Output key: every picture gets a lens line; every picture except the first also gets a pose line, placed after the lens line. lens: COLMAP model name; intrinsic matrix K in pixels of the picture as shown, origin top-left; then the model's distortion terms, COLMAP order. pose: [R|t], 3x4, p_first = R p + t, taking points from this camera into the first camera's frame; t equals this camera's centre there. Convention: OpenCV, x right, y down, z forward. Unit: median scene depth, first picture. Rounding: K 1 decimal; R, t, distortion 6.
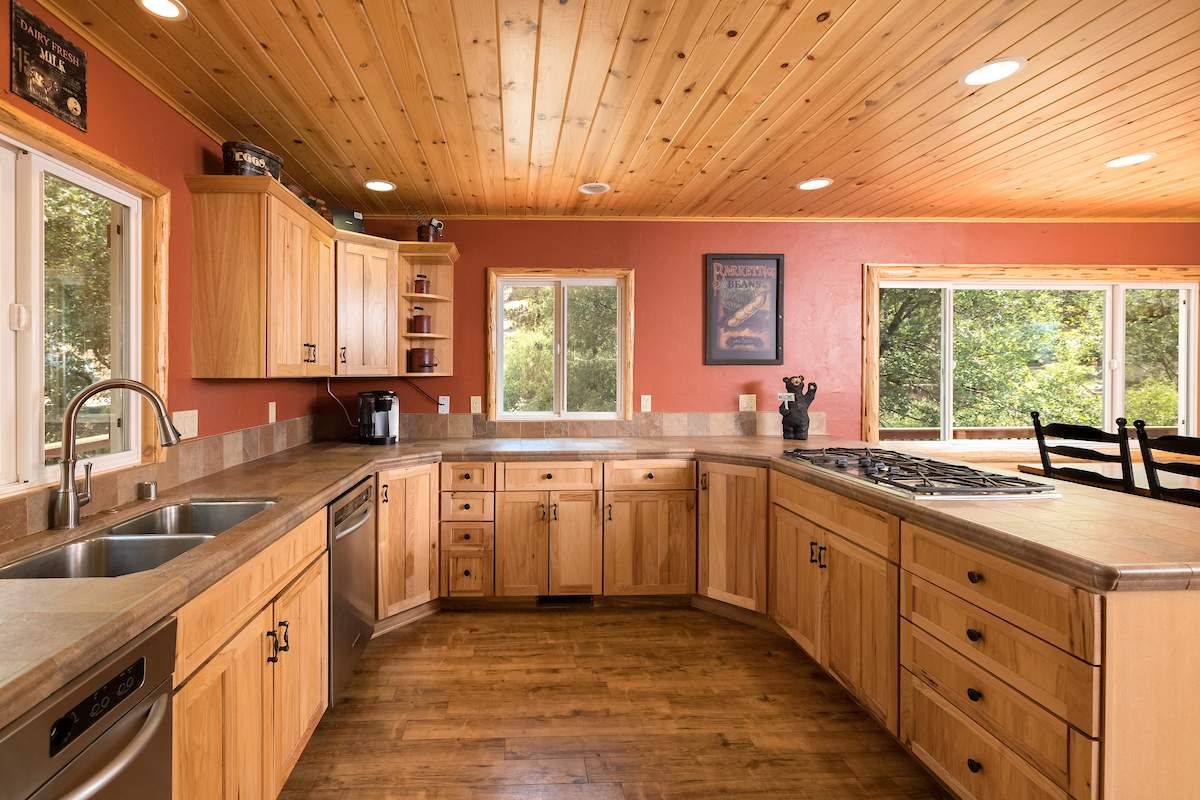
lens RADIAL K [[520.1, 0, 566.5], [0, 520.1, 389.6], [0, 0, 1]] dist [-0.002520, -0.000100]
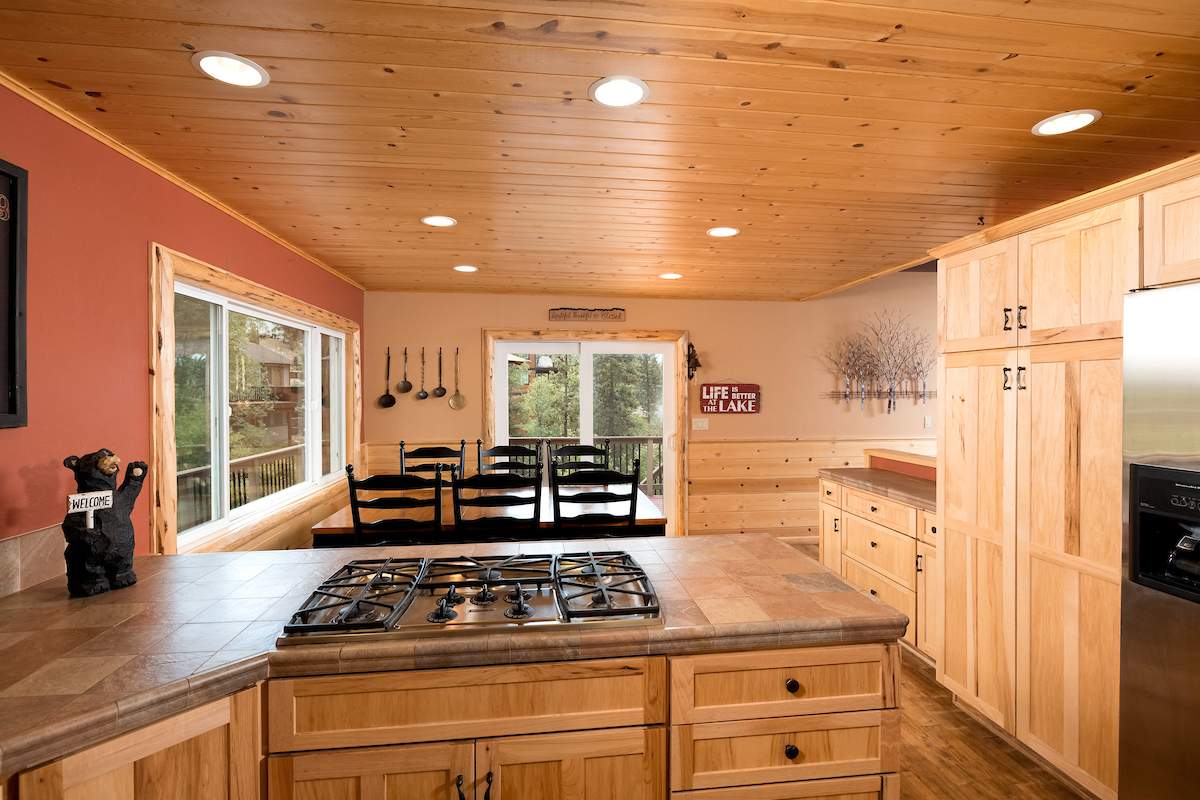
lens RADIAL K [[563.9, 0, 574.6], [0, 563.9, 387.7], [0, 0, 1]] dist [0.002916, 0.000122]
pose [[-0.024009, 0.008601, 0.999675, -0.066984], [0.037024, 0.999285, -0.007708, -0.059395], [-0.999026, 0.036827, -0.024311, 0.554000]]
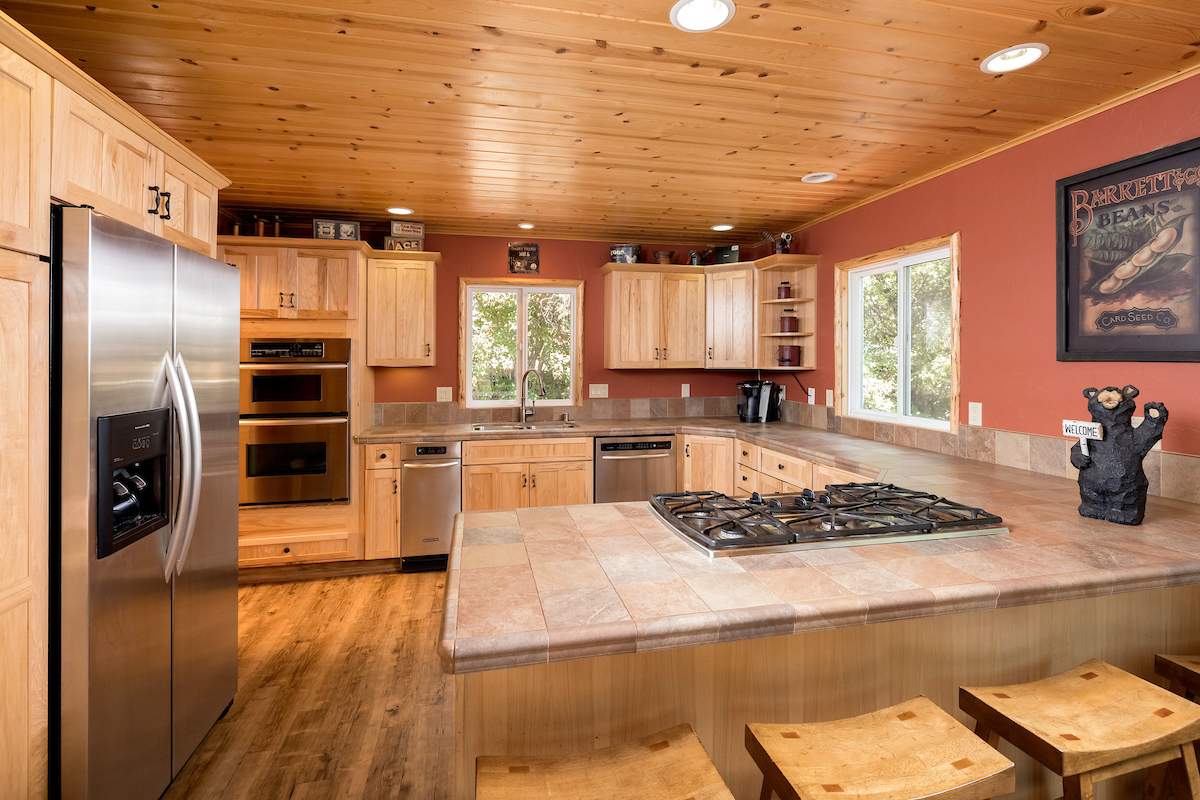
lens RADIAL K [[566.8, 0, 593.7], [0, 566.8, 366.4], [0, 0, 1]] dist [-0.003638, 0.001218]
pose [[0.166933, 0.018329, -0.985798, 0.844901], [-0.031153, 0.999426, 0.013307, -0.033345], [0.985476, 0.028489, 0.167409, 0.352076]]
